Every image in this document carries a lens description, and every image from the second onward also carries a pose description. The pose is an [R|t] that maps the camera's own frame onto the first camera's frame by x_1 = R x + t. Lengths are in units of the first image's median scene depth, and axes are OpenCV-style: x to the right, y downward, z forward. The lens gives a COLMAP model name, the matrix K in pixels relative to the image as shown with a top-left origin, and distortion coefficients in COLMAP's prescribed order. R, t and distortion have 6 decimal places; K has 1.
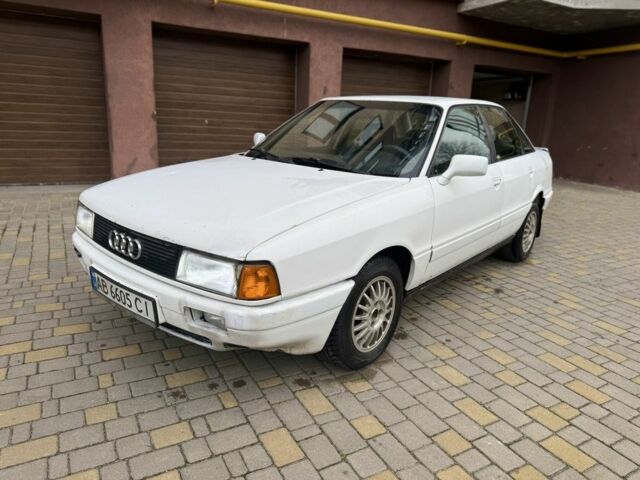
lens RADIAL K [[455.3, 0, 320.0], [0, 455.3, 240.0], [0, 0, 1]] dist [0.045520, -0.061249]
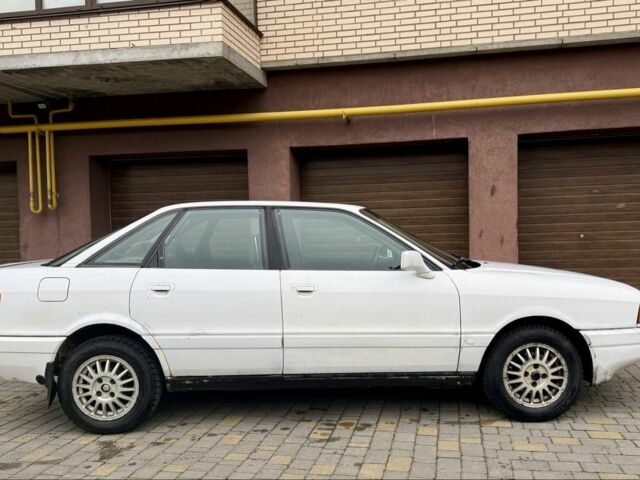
lens RADIAL K [[603.4, 0, 340.5], [0, 603.4, 260.0], [0, 0, 1]] dist [0.095408, -0.148019]
pose [[0.773244, -0.033345, -0.633231, 1.451255], [-0.105205, 0.978030, -0.179969, -0.000520], [0.625320, 0.205779, 0.752748, 0.277314]]
